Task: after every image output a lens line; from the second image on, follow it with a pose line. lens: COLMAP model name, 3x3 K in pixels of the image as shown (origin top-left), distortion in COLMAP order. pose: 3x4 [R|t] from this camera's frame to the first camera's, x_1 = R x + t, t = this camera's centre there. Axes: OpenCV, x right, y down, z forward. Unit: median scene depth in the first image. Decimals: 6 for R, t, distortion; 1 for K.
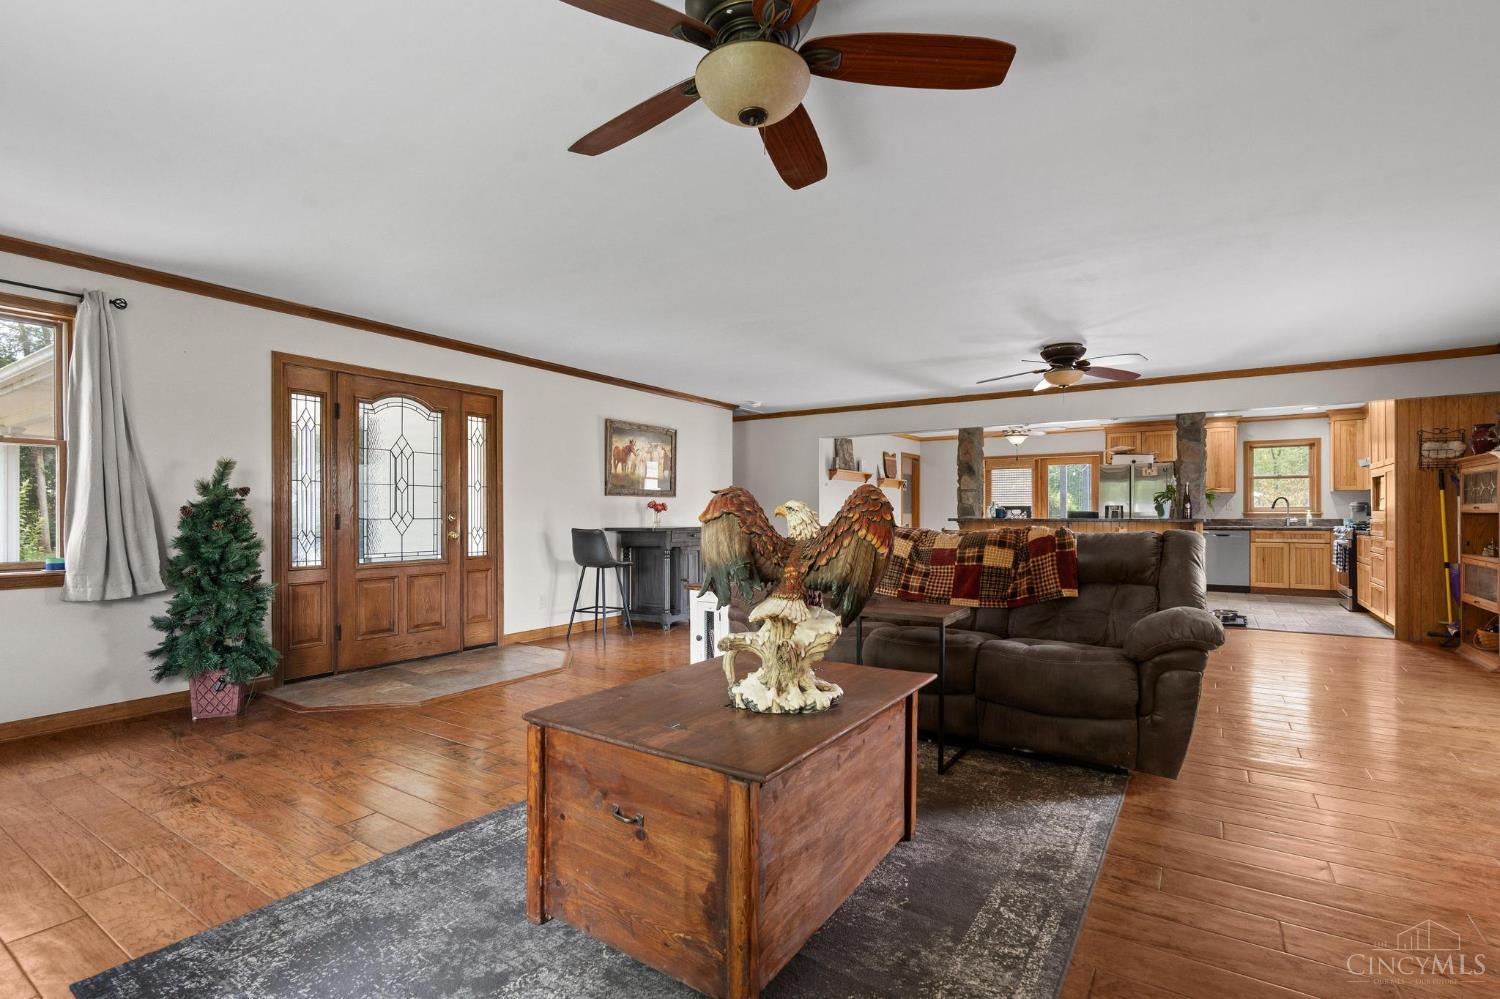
lens RADIAL K [[692.5, 0, 751.5], [0, 692.5, 517.9], [0, 0, 1]] dist [-0.004458, 0.001084]
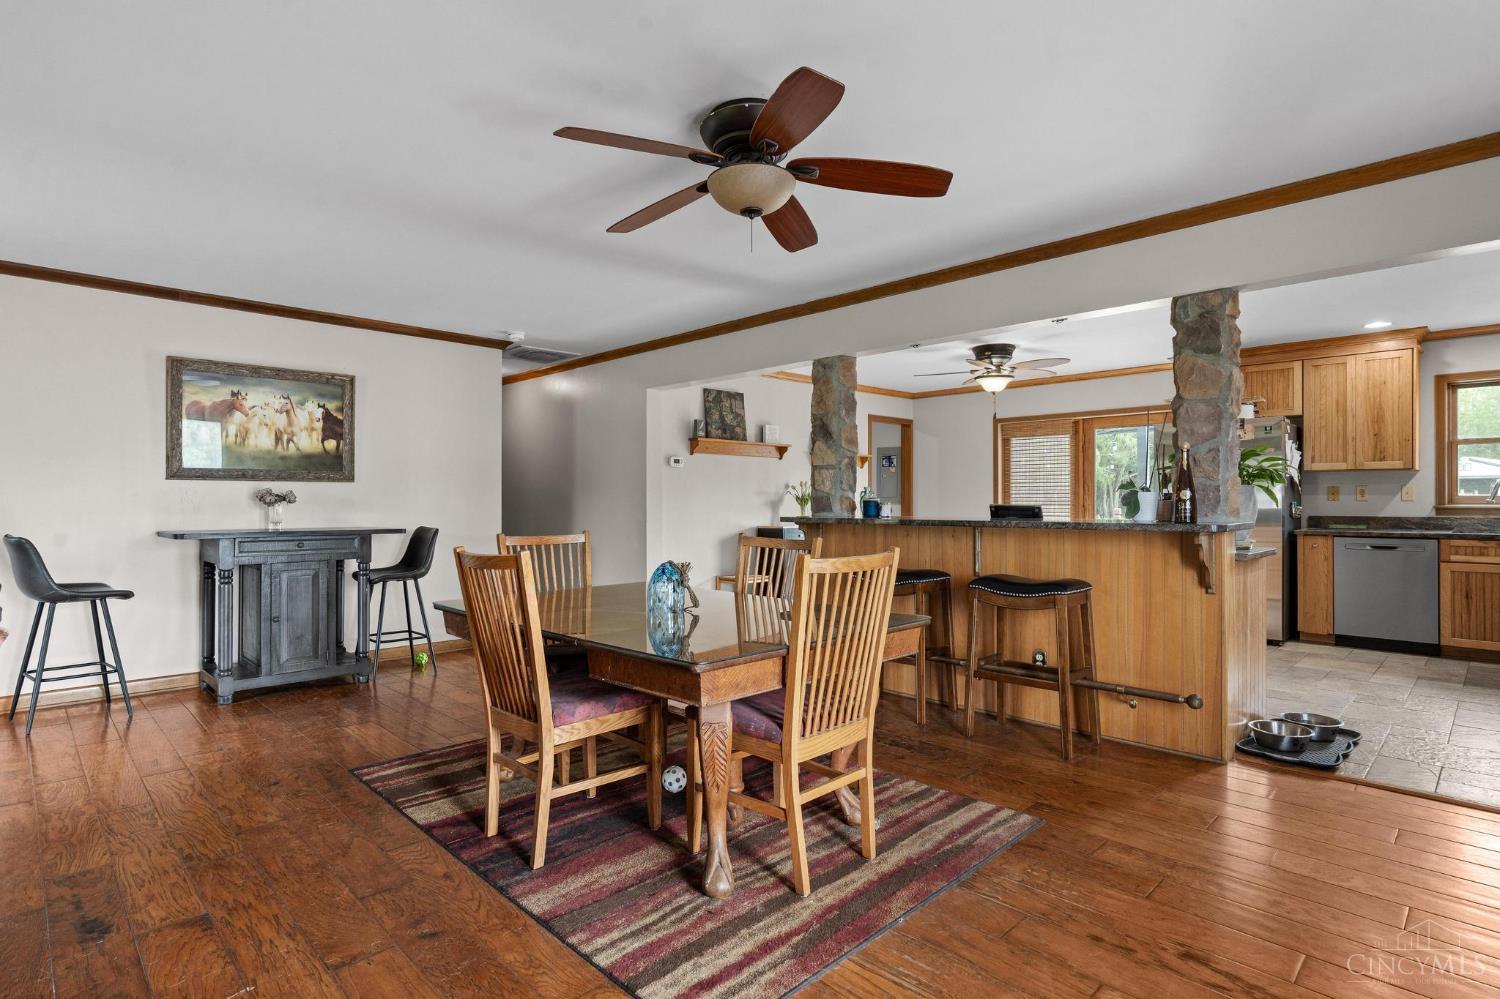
lens RADIAL K [[756.0, 0, 743.4], [0, 756.0, 497.3], [0, 0, 1]] dist [-0.012043, 0.002200]
pose [[0.977907, -0.000153, -0.209041, 0.403010], [-0.002094, 0.999942, -0.010528, -0.009250], [0.209030, 0.010733, 0.977850, 0.411089]]
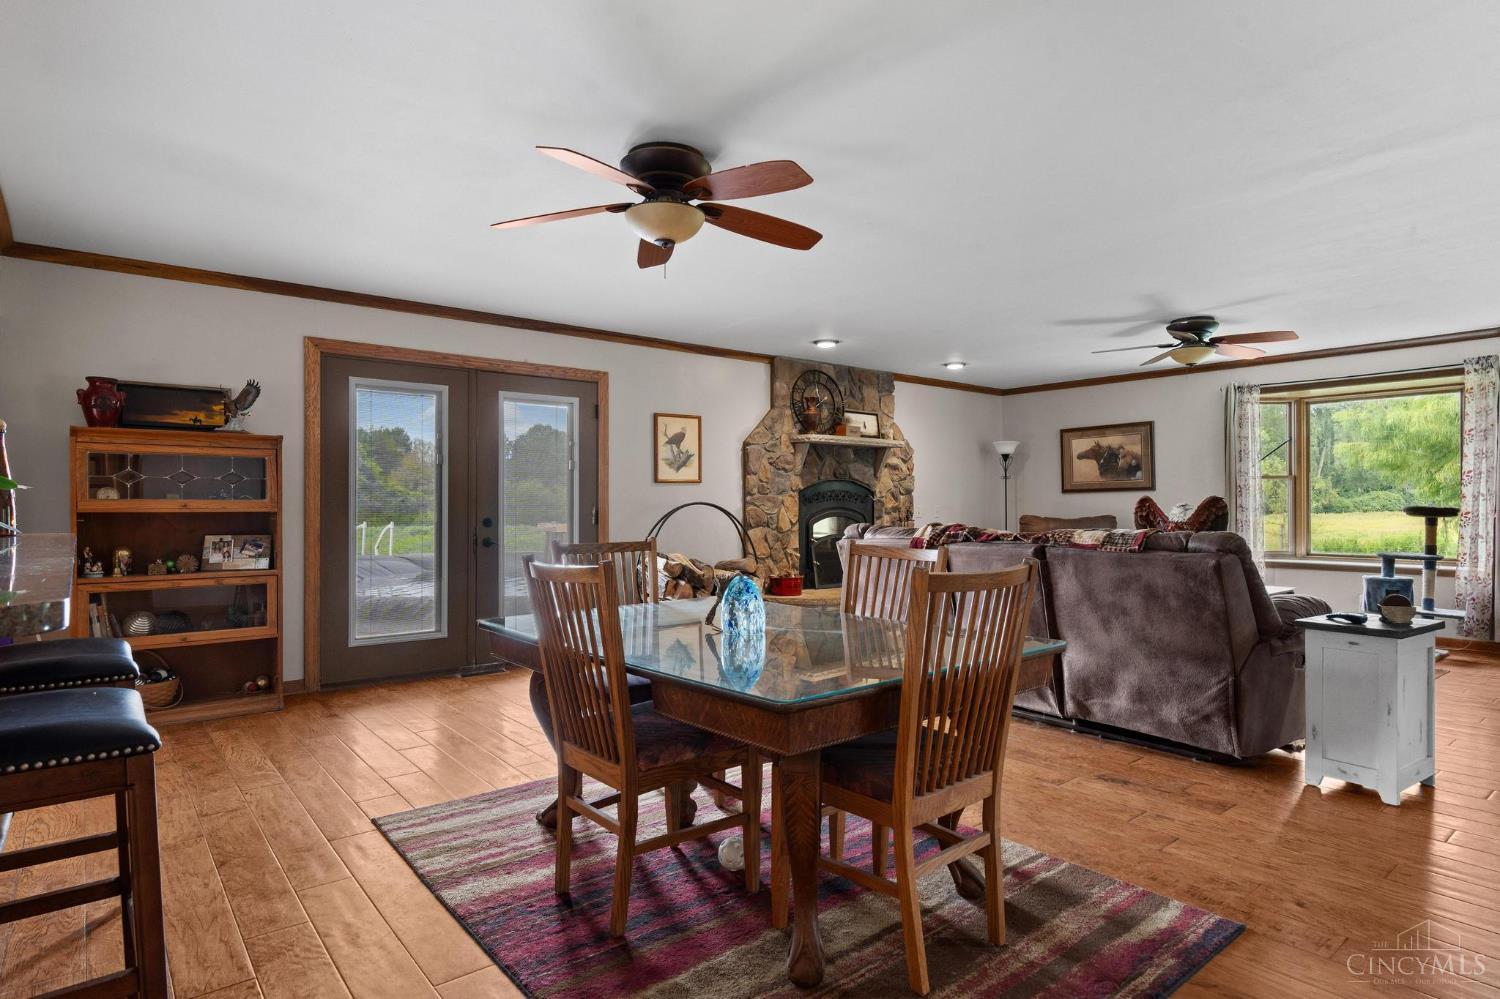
lens RADIAL K [[822.3, 0, 748.6], [0, 822.3, 504.8], [0, 0, 1]] dist [-0.003852, 0.003379]
pose [[-0.954788, 0.002502, 0.297277, 0.172636], [0.004861, 0.999962, 0.007197, -0.012882], [-0.297247, 0.008316, -0.954764, 1.130282]]
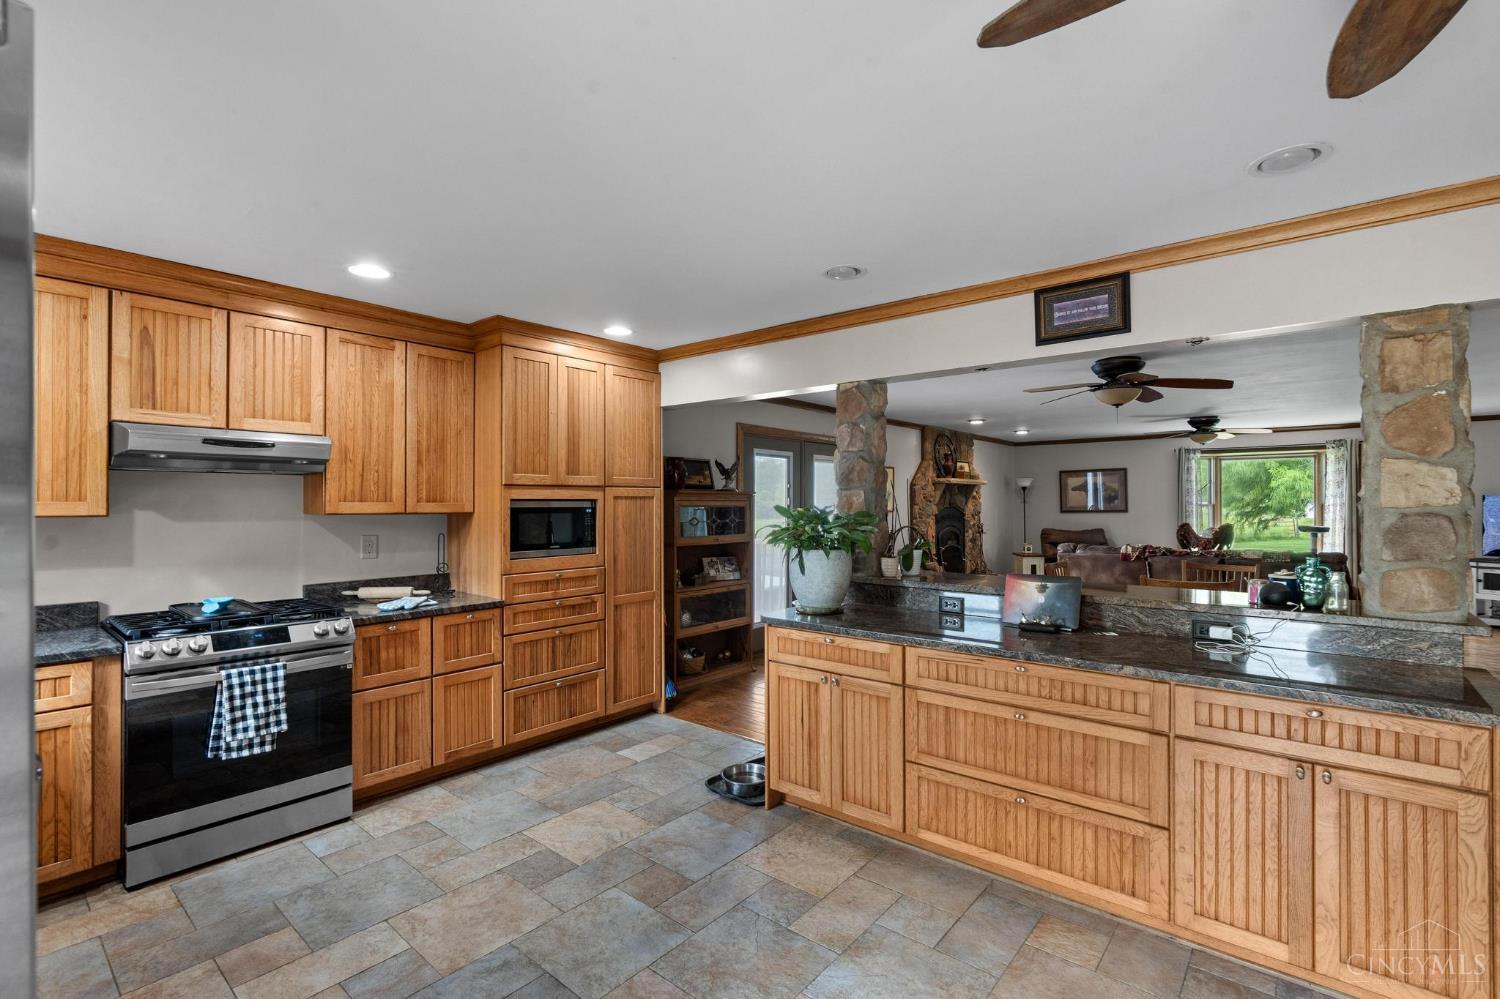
lens RADIAL K [[692.5, 0, 751.4], [0, 692.5, 499.7], [0, 0, 1]] dist [-0.004458, 0.001084]
pose [[-0.994391, 0.002775, 0.105731, 0.610757], [0.003212, 0.999987, 0.003961, -0.056443], [-0.105719, 0.004278, -0.994387, 1.435683]]
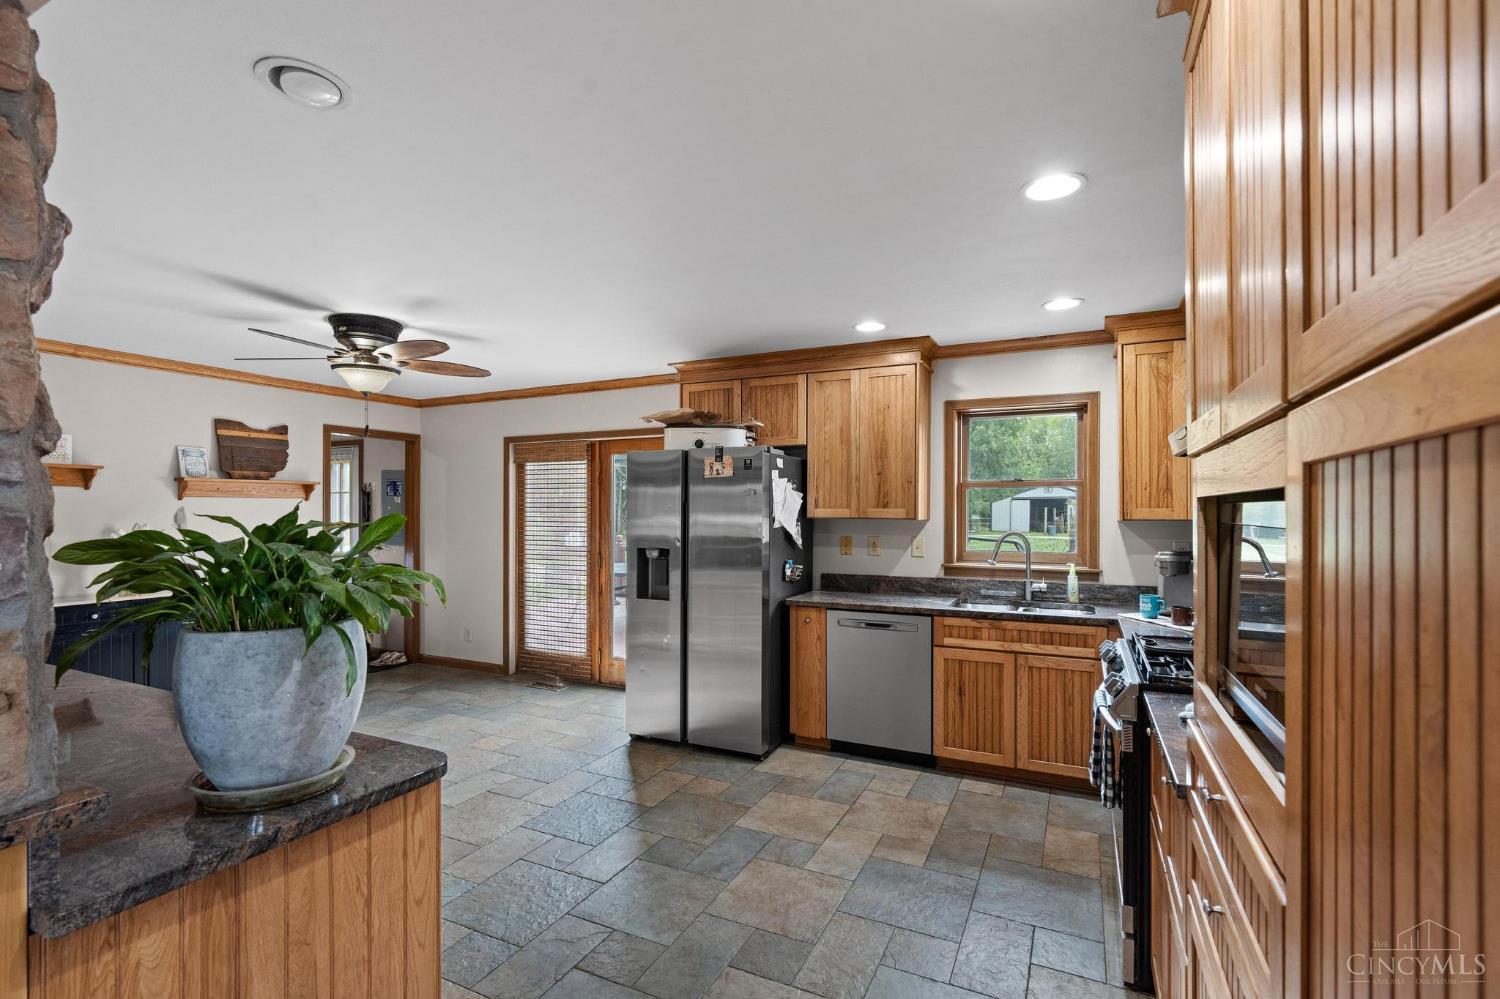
lens RADIAL K [[692.5, 0, 749.5], [0, 692.5, 514.1], [0, 0, 1]] dist [-0.004458, 0.001084]
pose [[0.991049, 0.001965, 0.133486, 0.711883], [-0.001726, 0.999997, -0.001904, -0.051121], [-0.133489, 0.001656, 0.991049, 0.781130]]
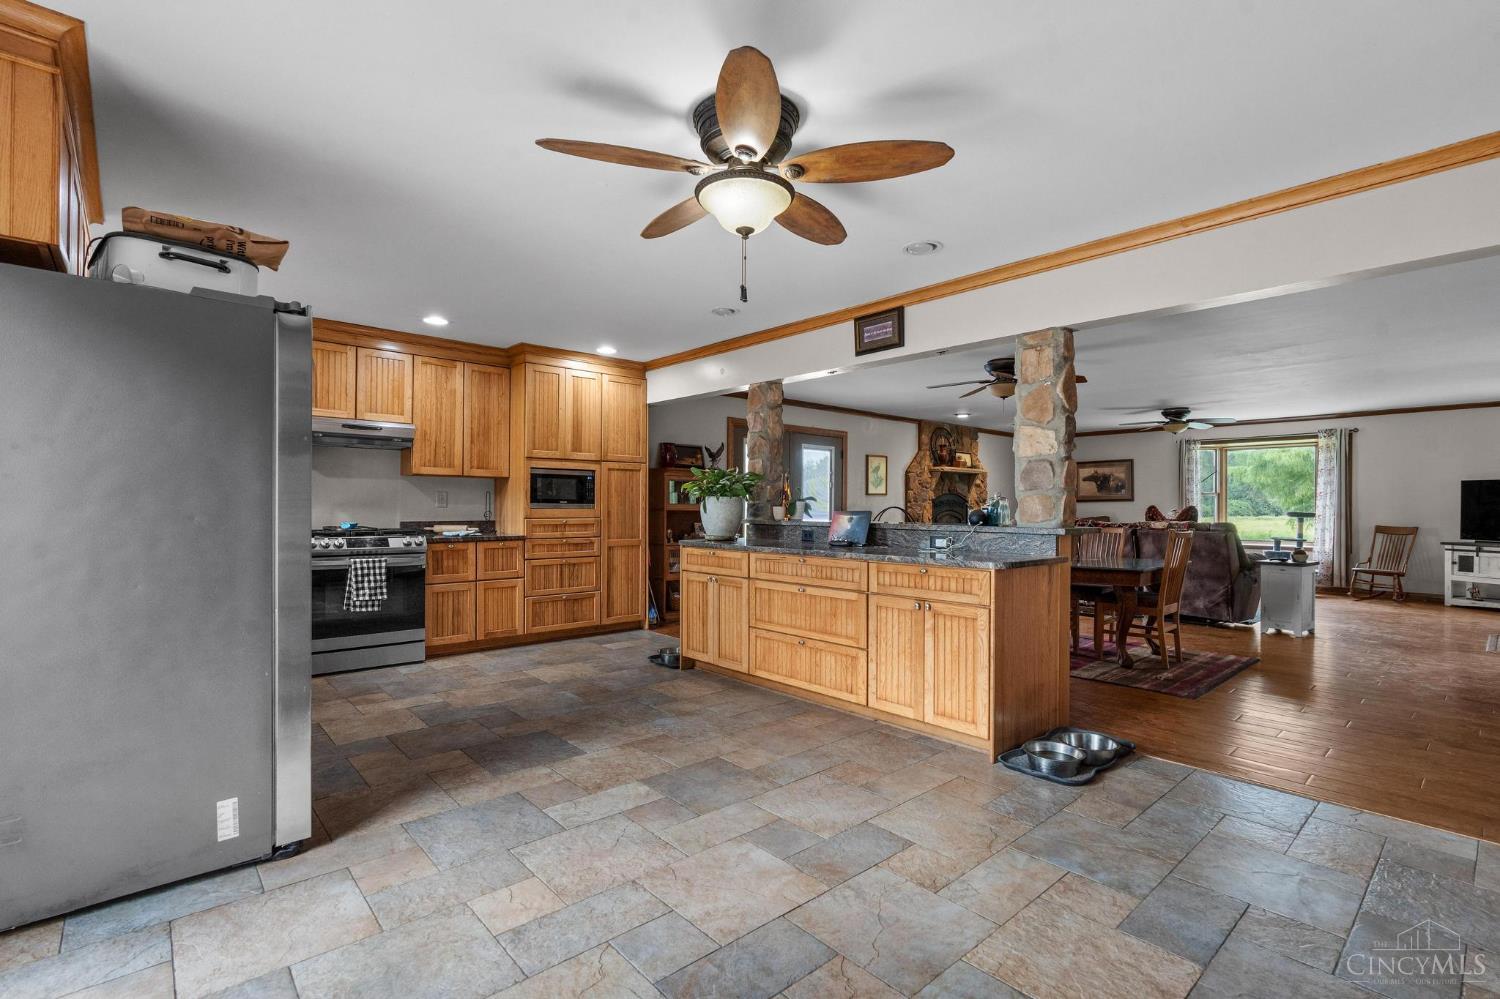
lens RADIAL K [[692.5, 0, 743.3], [0, 692.5, 510.0], [0, 0, 1]] dist [-0.004458, 0.001084]
pose [[-0.966508, -0.004756, 0.256593, 0.422631], [-0.001918, 0.999934, 0.011307, -0.017512], [-0.256630, 0.010436, -0.966453, 1.617956]]
